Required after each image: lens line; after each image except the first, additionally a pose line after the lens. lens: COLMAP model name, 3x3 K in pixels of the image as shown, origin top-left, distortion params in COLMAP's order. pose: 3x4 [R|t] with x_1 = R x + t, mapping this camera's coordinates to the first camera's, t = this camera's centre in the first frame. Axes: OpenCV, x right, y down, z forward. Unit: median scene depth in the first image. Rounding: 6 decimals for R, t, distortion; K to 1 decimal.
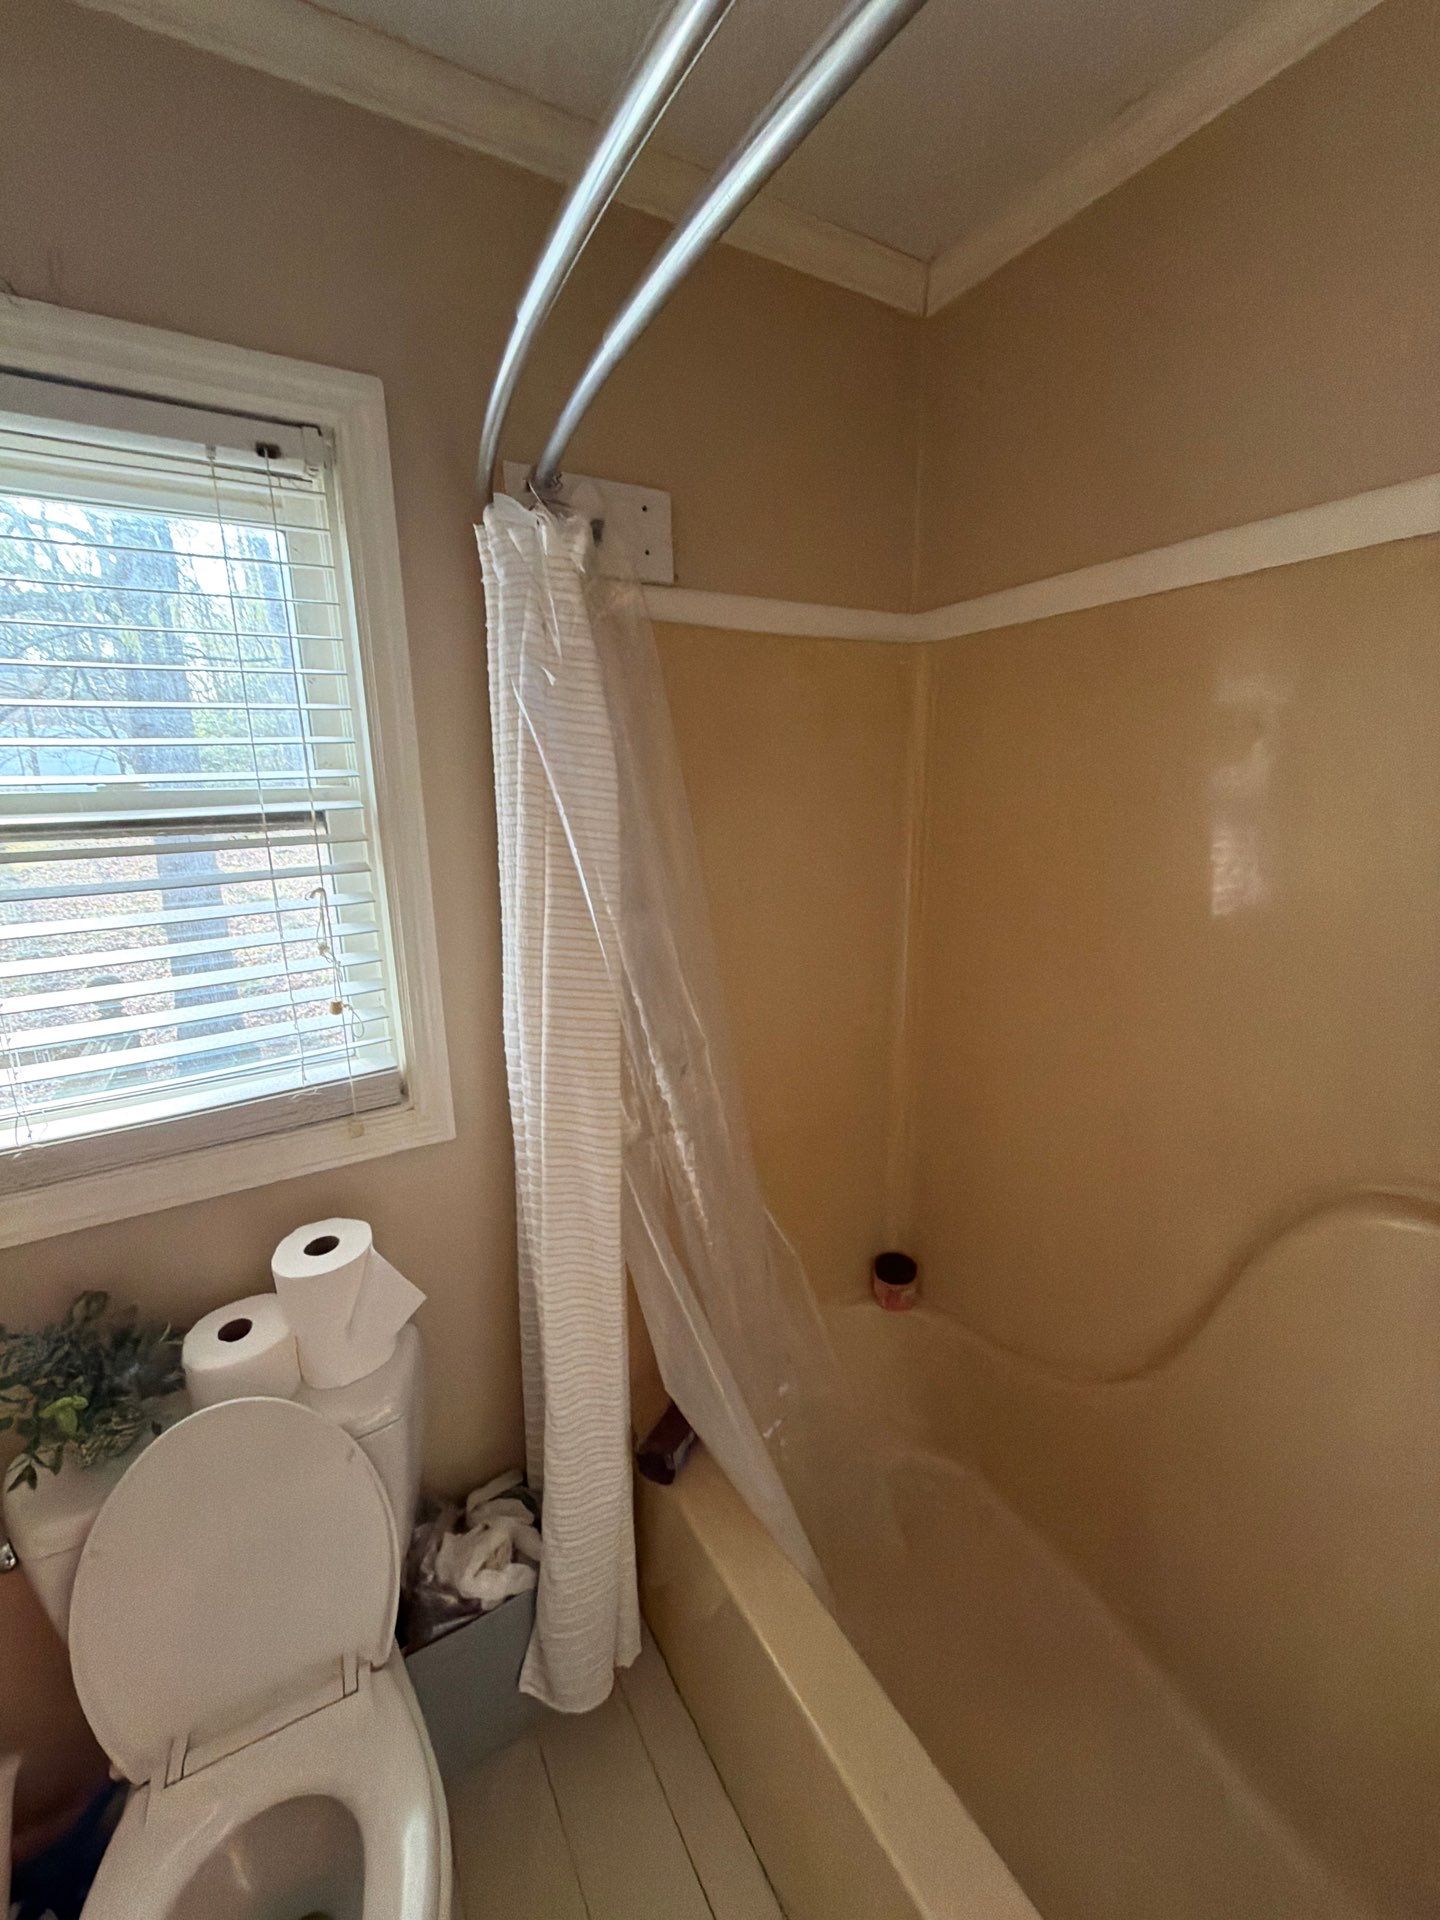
lens RADIAL K [[766.2, 0, 717.0], [0, 766.2, 949.6], [0, 0, 1]] dist [-0.002659, 0.000274]
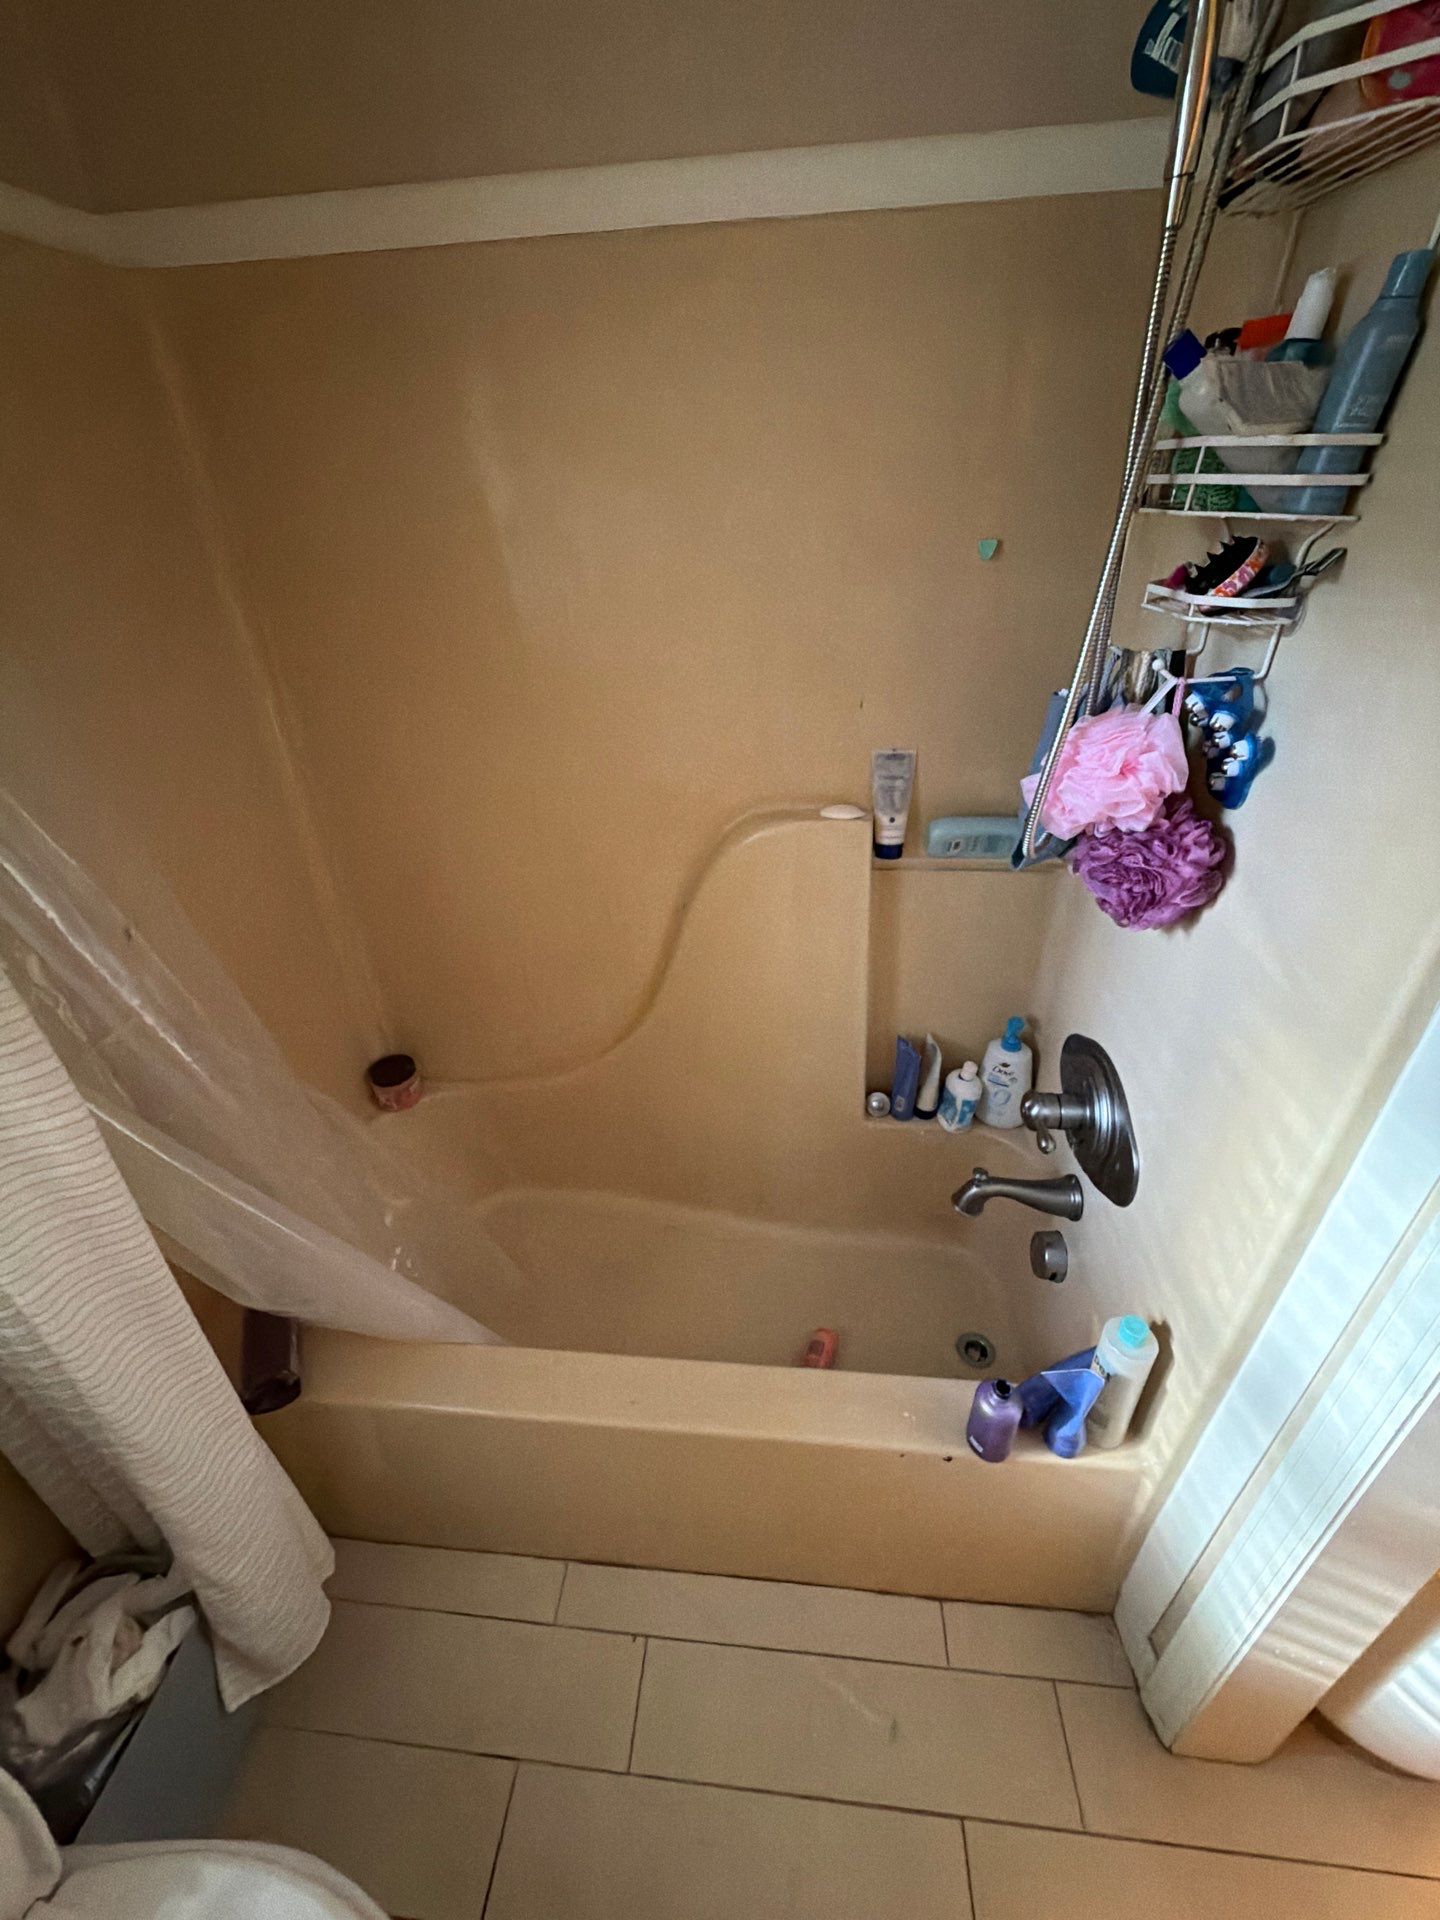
lens RADIAL K [[766.2, 0, 719.6], [0, 766.2, 960.2], [0, 0, 1]] dist [-0.002659, 0.000274]
pose [[0.577902, -0.404105, 0.709033, -0.205192], [0.191654, 0.911704, 0.363406, 0.025649], [-0.793283, -0.074124, 0.604324, 0.136148]]
